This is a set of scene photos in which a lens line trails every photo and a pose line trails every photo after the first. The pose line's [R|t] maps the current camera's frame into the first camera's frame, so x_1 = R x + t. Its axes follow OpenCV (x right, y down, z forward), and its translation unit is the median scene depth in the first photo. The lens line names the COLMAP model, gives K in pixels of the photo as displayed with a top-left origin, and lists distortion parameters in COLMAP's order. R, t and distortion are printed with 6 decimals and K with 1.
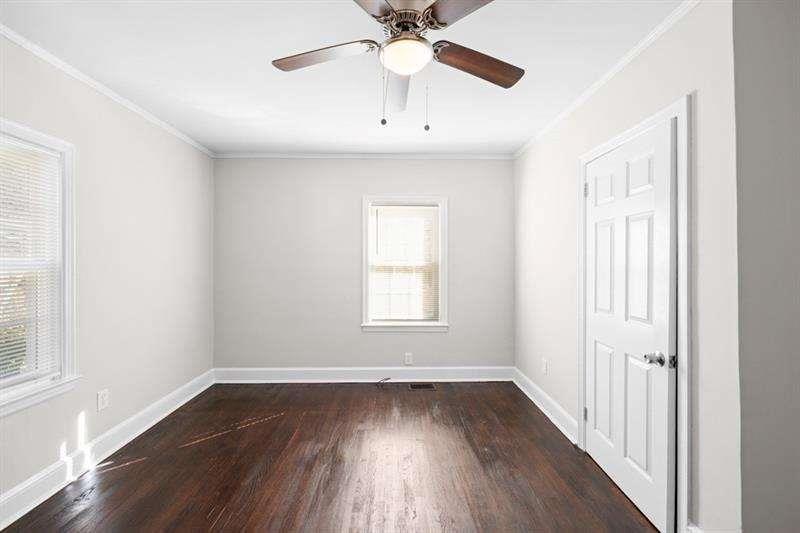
lens RADIAL K [[330.1, 0, 396.5], [0, 330.1, 267.2], [0, 0, 1]] dist [0.003718, 0.000088]
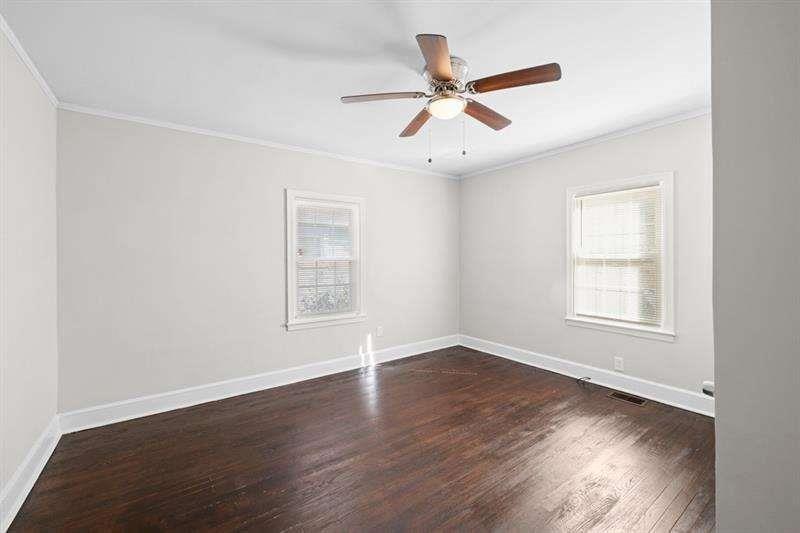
lens RADIAL K [[330.1, 0, 401.4], [0, 330.1, 260.6], [0, 0, 1]] dist [0.003718, 0.000088]
pose [[0.583175, 0.002490, -0.812342, 0.418403], [-0.002981, 0.999995, 0.000924, 0.002317], [0.812341, 0.001883, 0.583180, 0.013533]]
